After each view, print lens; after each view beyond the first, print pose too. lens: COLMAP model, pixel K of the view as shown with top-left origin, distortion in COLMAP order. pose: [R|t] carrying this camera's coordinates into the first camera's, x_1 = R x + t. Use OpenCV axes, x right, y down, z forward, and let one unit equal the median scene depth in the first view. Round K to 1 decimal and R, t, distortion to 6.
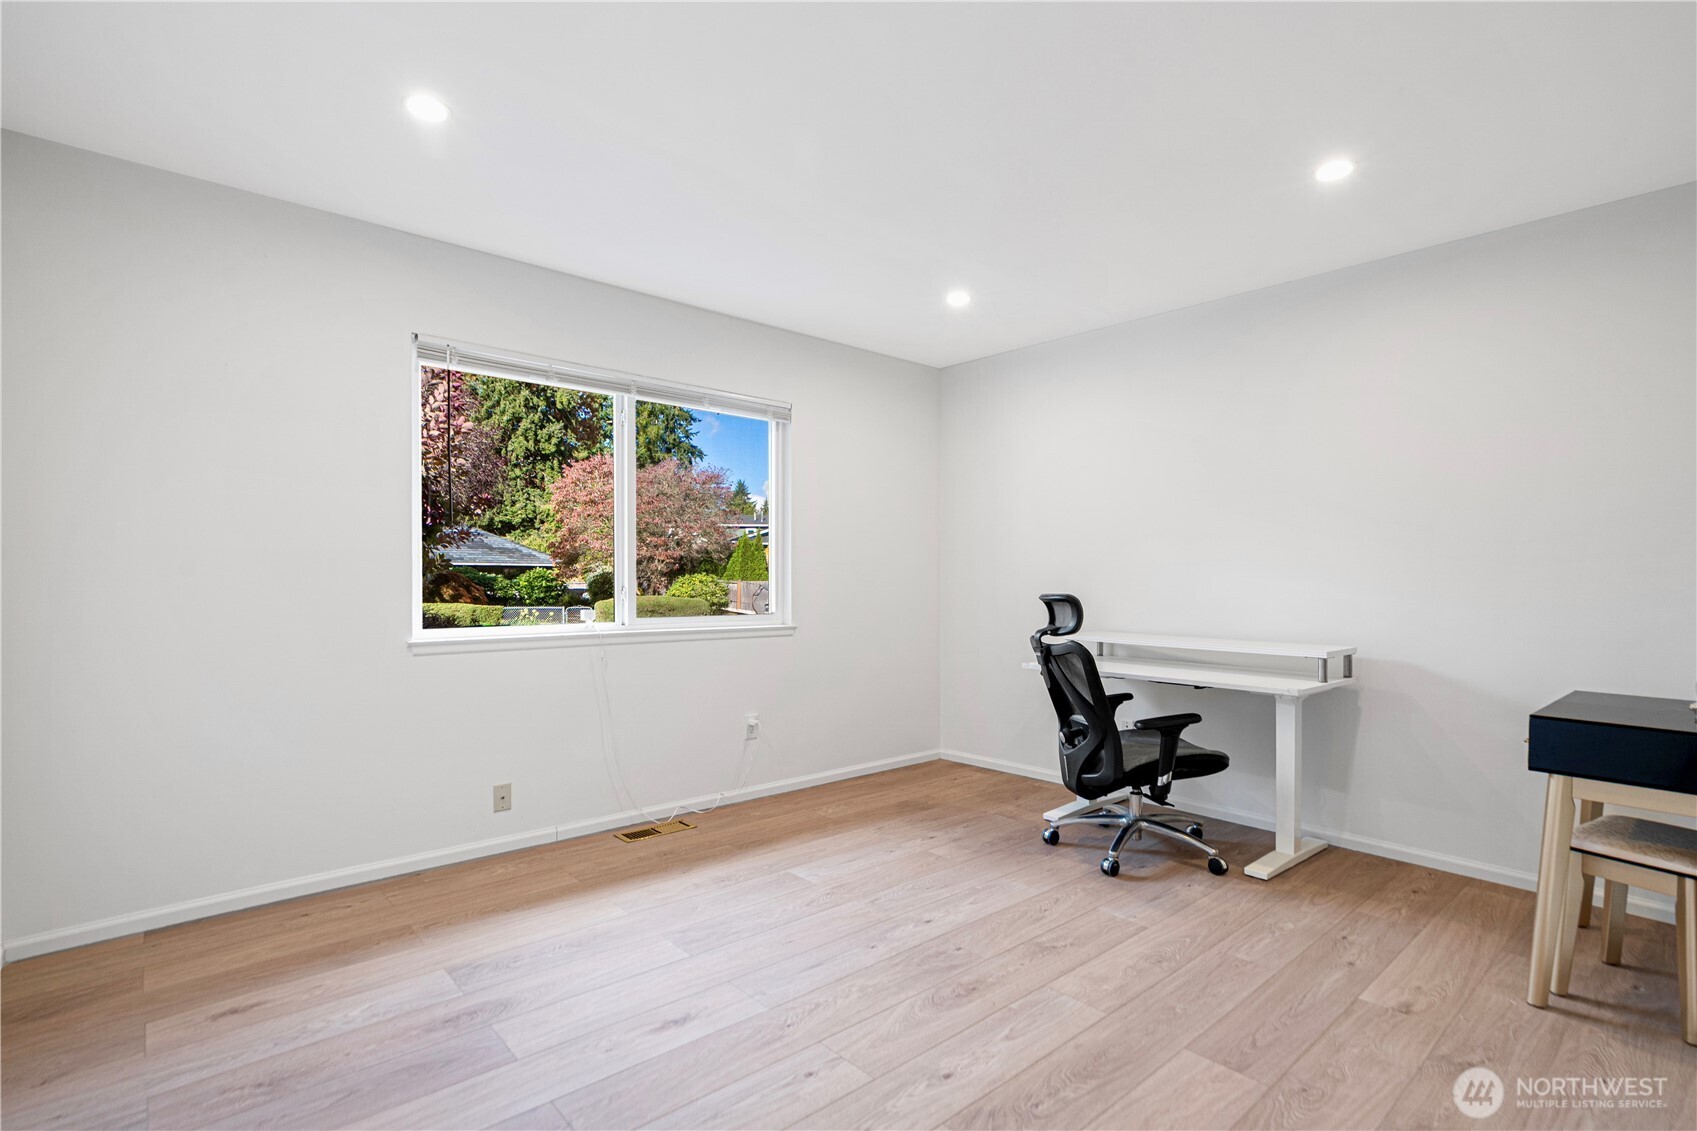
lens RADIAL K [[789.3, 0, 843.4], [0, 789.3, 582.5], [0, 0, 1]] dist [-0.003168, -0.000518]
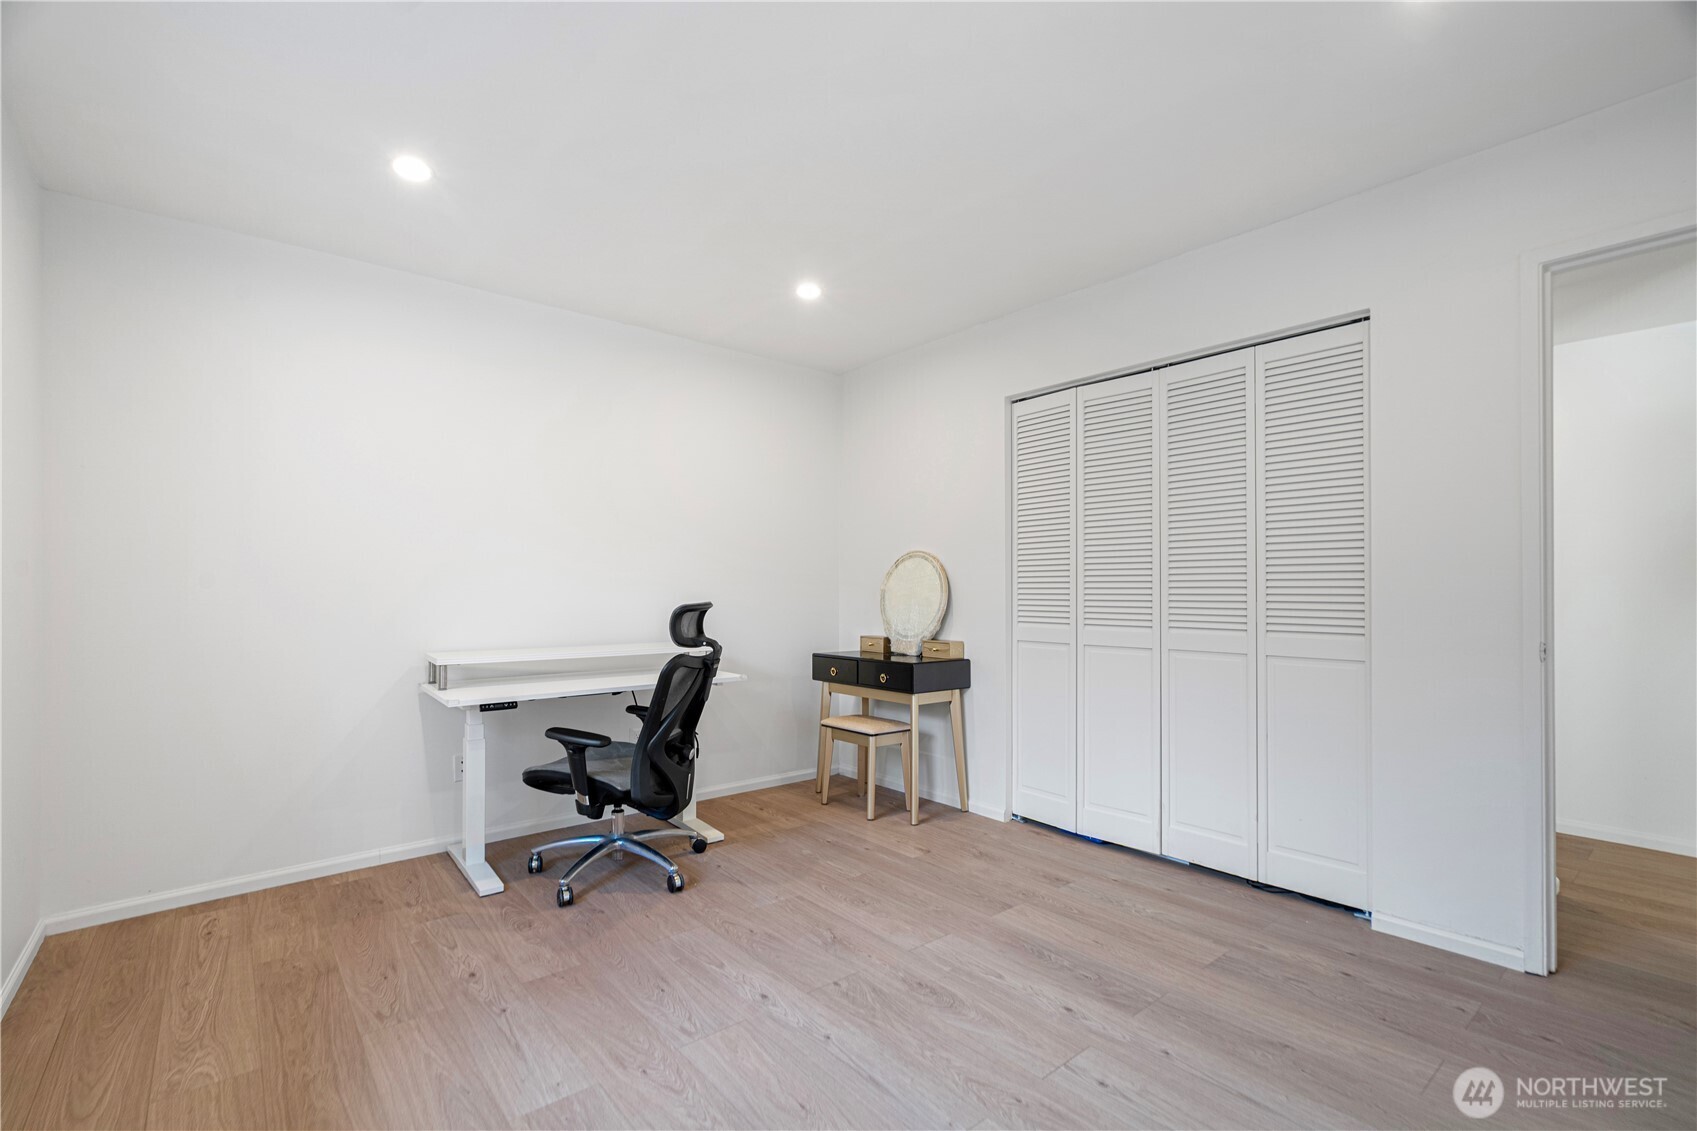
lens RADIAL K [[789.3, 0, 843.4], [0, 789.3, 582.5], [0, 0, 1]] dist [-0.003168, -0.000518]
pose [[0.033283, 0.004243, 0.999437, -0.717830], [0.012694, 0.999909, -0.004667, 0.004419], [-0.999365, 0.012842, 0.033226, 0.893733]]
